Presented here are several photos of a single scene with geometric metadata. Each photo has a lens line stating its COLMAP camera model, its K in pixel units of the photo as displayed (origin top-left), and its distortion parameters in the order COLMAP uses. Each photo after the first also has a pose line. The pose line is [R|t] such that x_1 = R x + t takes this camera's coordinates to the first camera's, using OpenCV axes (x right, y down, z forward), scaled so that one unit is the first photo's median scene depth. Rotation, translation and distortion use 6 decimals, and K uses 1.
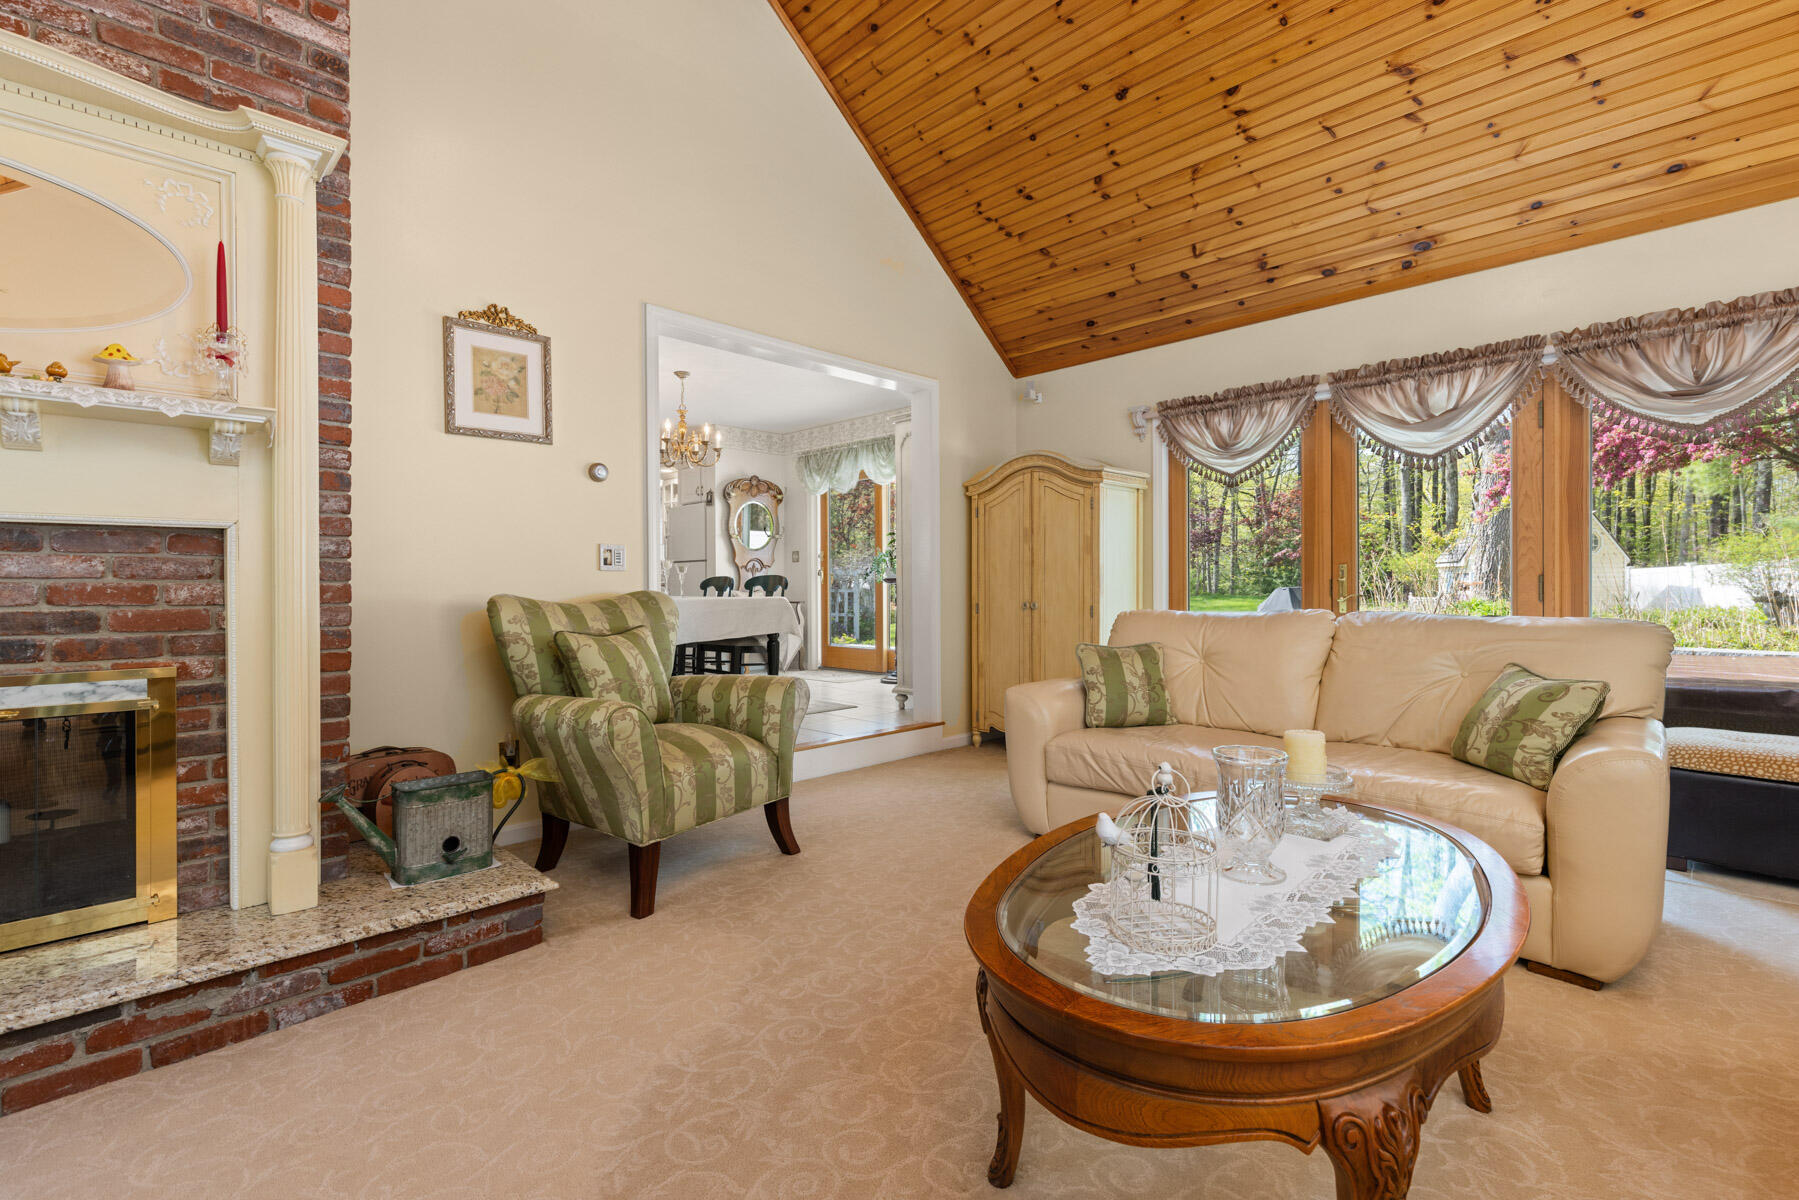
lens RADIAL K [[819.8, 0, 909.2], [0, 819.8, 594.1], [0, 0, 1]] dist [0.003251, -0.000457]
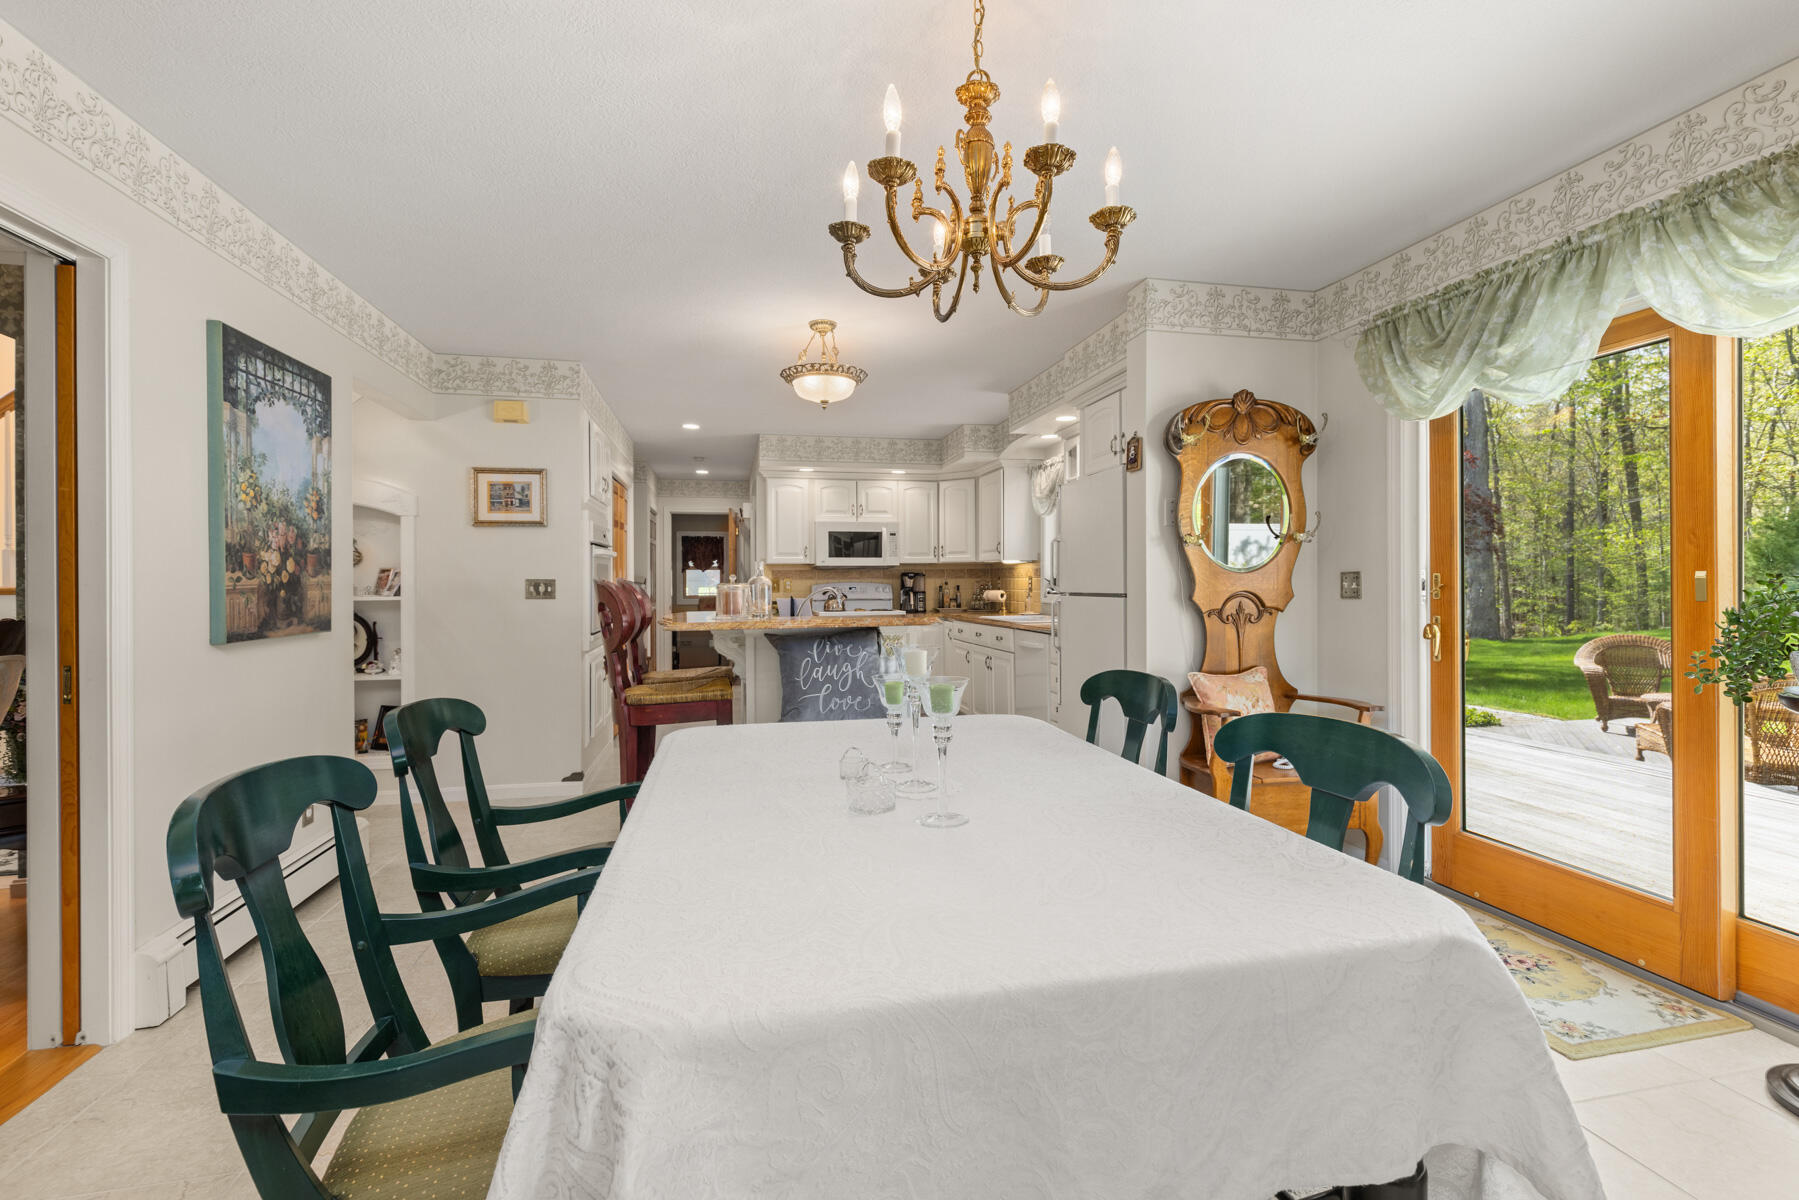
lens RADIAL K [[819.8, 0, 918.2], [0, 819.8, 590.6], [0, 0, 1]] dist [0.003251, -0.000457]
pose [[0.852944, 0.004080, -0.521987, -0.111989], [-0.002900, 0.999991, 0.003079, -0.044825], [0.521995, -0.001113, 0.852948, 0.560961]]
